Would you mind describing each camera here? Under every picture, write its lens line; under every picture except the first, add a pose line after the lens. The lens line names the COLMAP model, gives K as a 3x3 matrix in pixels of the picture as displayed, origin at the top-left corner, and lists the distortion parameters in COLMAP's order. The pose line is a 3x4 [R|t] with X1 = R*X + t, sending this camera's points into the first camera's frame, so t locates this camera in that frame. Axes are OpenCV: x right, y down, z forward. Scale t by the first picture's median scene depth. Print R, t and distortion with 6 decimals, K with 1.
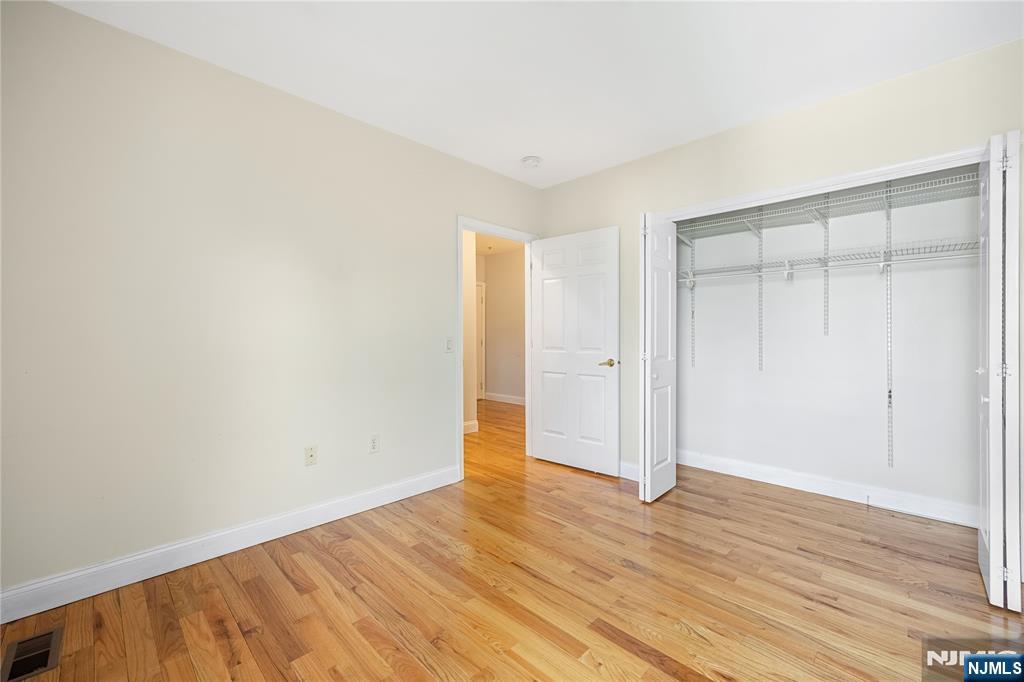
lens RADIAL K [[419.2, 0, 509.8], [0, 419.2, 336.4], [0, 0, 1]] dist [-0.002903, 0.000295]
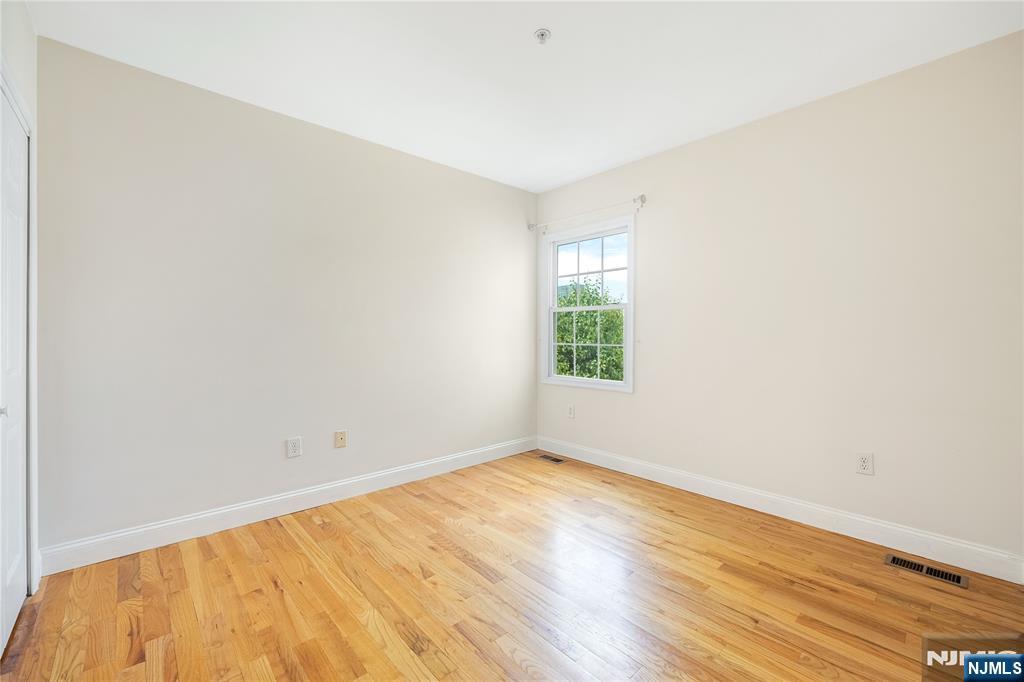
lens RADIAL K [[419.2, 0, 513.9], [0, 419.2, 337.4], [0, 0, 1]] dist [-0.002903, 0.000295]
pose [[-0.998185, -0.002514, 0.060164, 0.086772], [-0.001919, 0.999949, 0.009939, -0.005477], [-0.060185, 0.009805, -0.998139, 1.941805]]
